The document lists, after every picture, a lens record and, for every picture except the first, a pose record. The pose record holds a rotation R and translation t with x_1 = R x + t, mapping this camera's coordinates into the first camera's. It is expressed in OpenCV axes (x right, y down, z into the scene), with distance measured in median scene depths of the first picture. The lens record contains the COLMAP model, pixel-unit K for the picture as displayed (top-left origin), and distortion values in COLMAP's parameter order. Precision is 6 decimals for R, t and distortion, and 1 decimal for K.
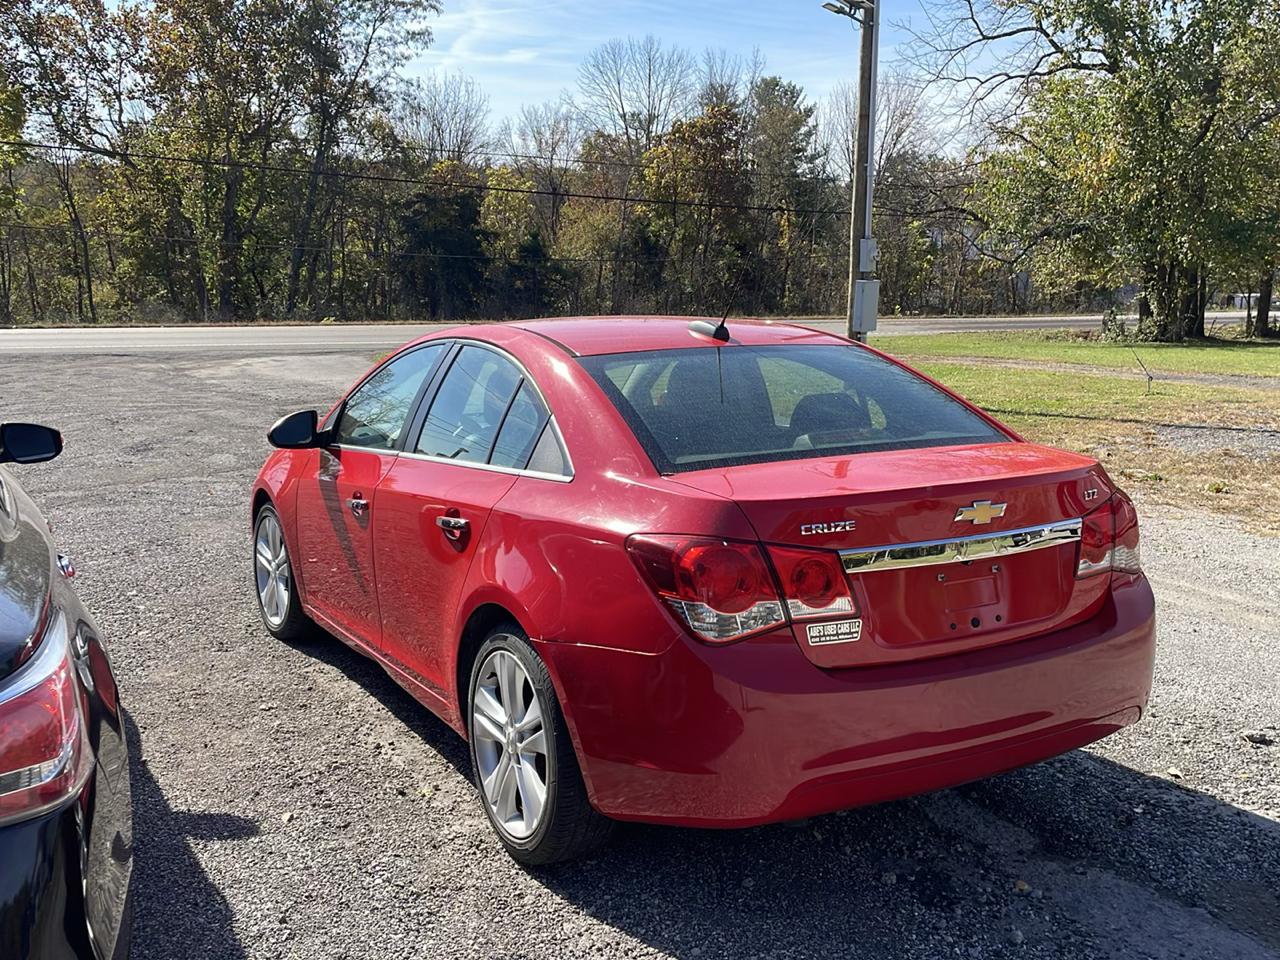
lens RADIAL K [[1225.0, 0, 640.8], [0, 1225.0, 453.9], [0, 0, 1]] dist [0.101511, -0.145431]
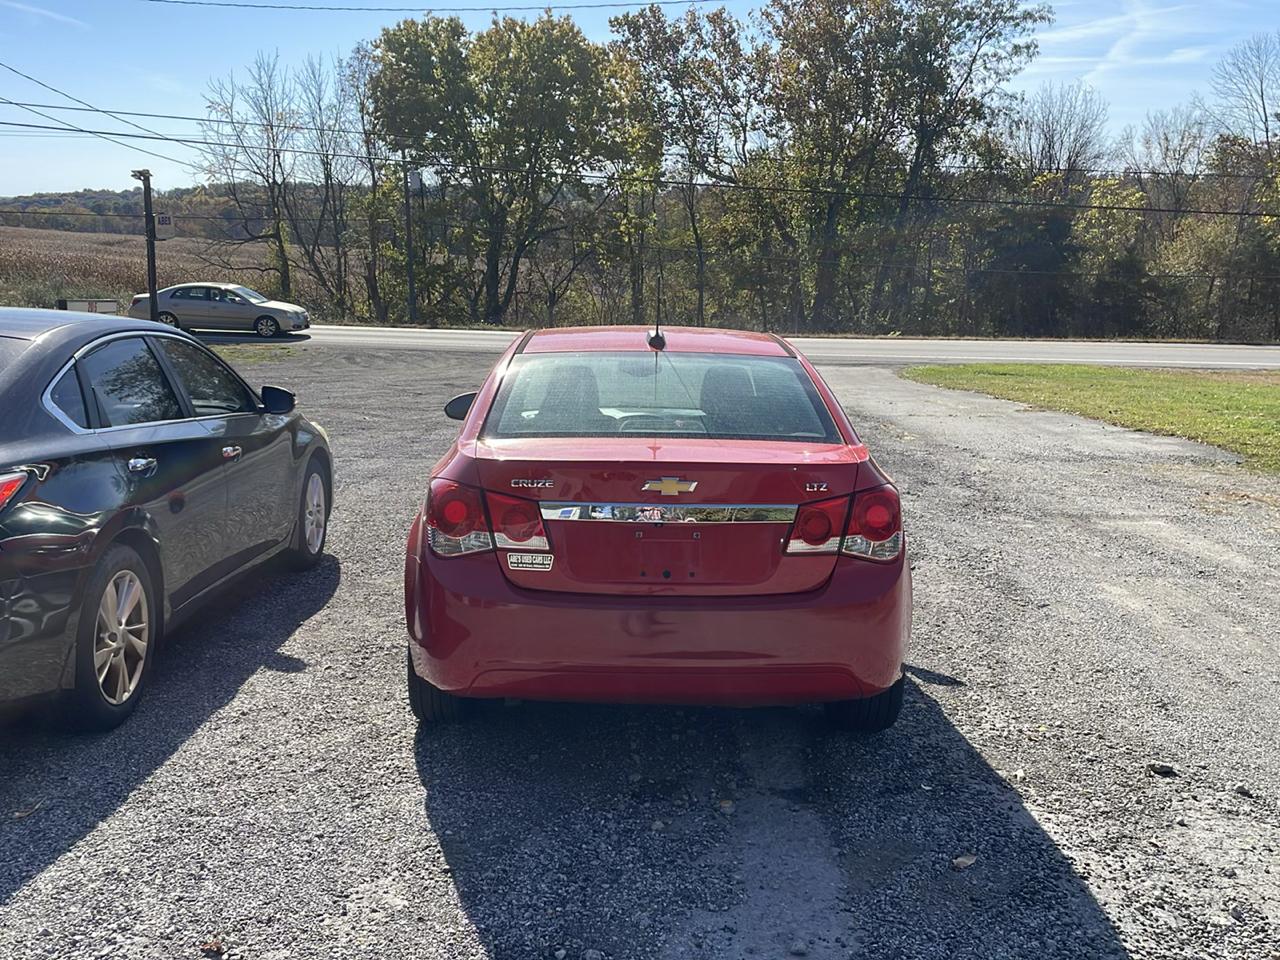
lens RADIAL K [[1225.0, 0, 640.8], [0, 1225.0, 453.9], [0, 0, 1]] dist [0.101511, -0.145431]
pose [[0.880794, 0.078128, -0.467010, 0.455634], [-0.083855, 0.996441, 0.008546, 0.003546], [0.466016, 0.031634, 0.884211, -0.065644]]
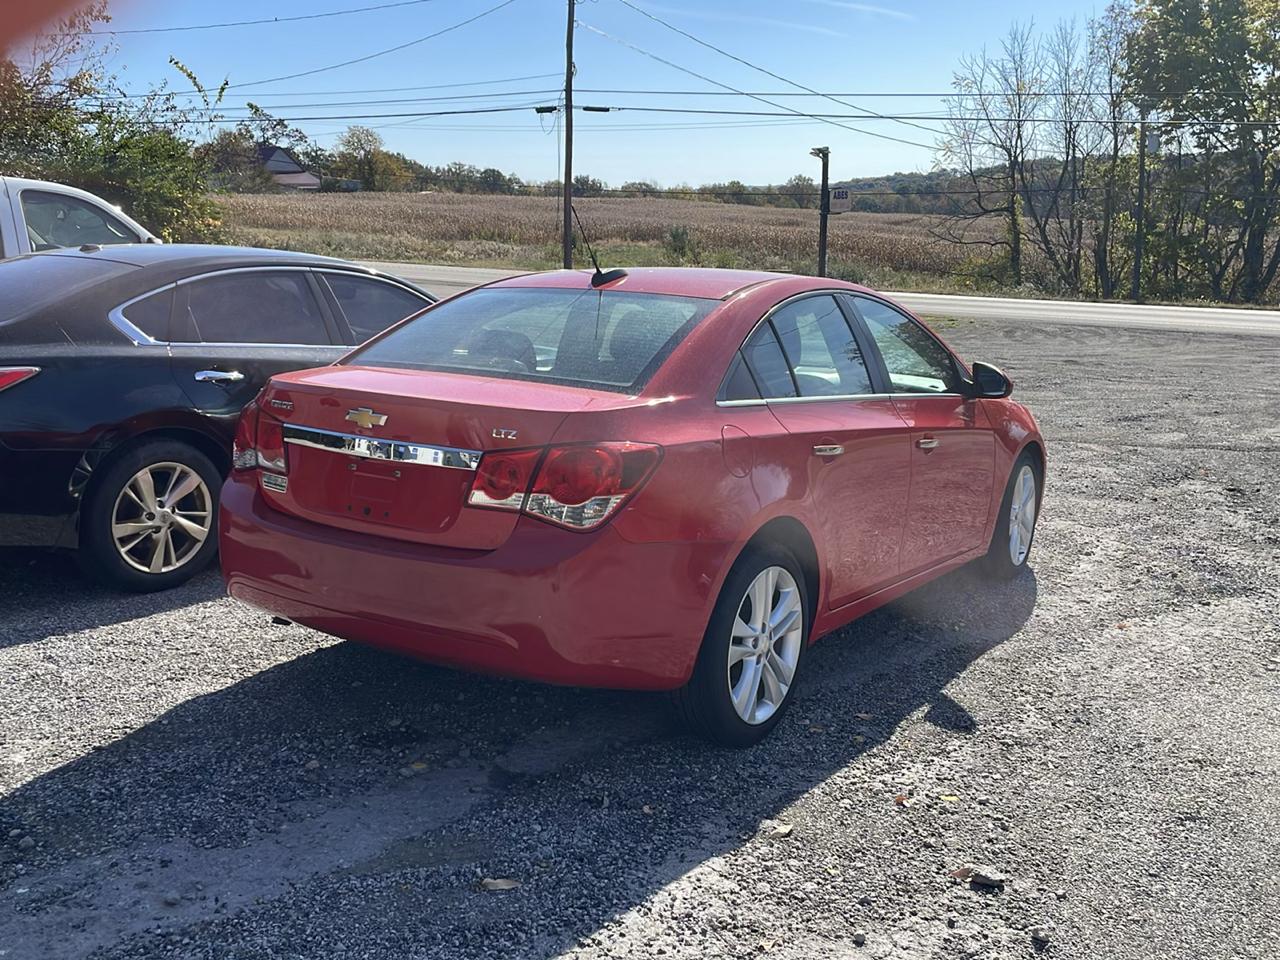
lens RADIAL K [[1225.0, 0, 640.8], [0, 1225.0, 453.9], [0, 0, 1]] dist [0.101511, -0.145431]
pose [[0.442403, 0.156383, -0.883076, 0.793418], [-0.148944, 0.983816, 0.099605, -0.041626], [0.884361, 0.087463, 0.458536, 0.379780]]
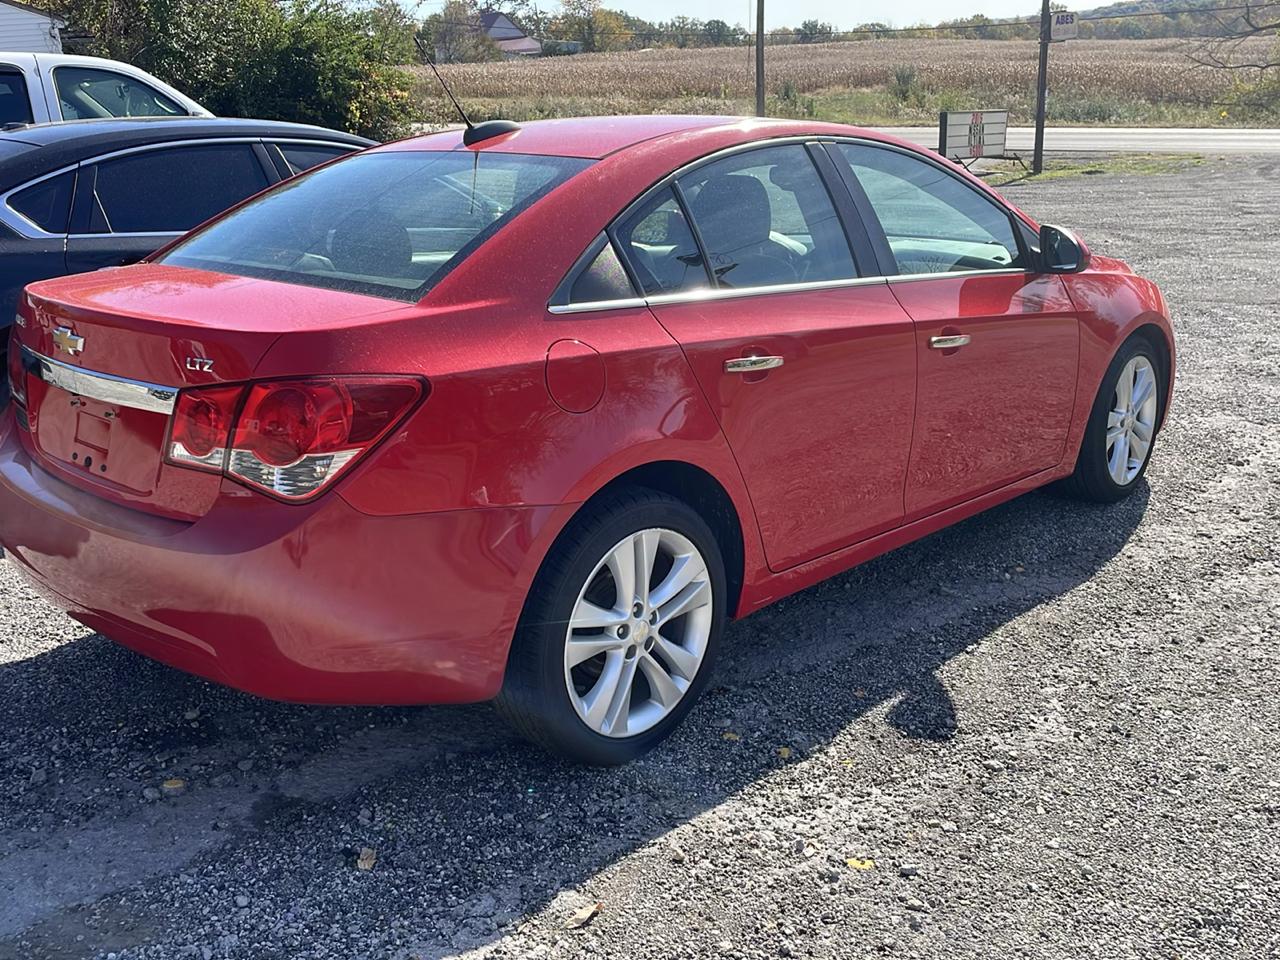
lens RADIAL K [[1225.0, 0, 640.8], [0, 1225.0, 453.9], [0, 0, 1]] dist [0.101511, -0.145431]
pose [[0.272069, 0.253483, -0.928291, 0.684509], [-0.106676, 0.966680, 0.232701, -0.069864], [0.956347, 0.035716, 0.290044, 0.624114]]
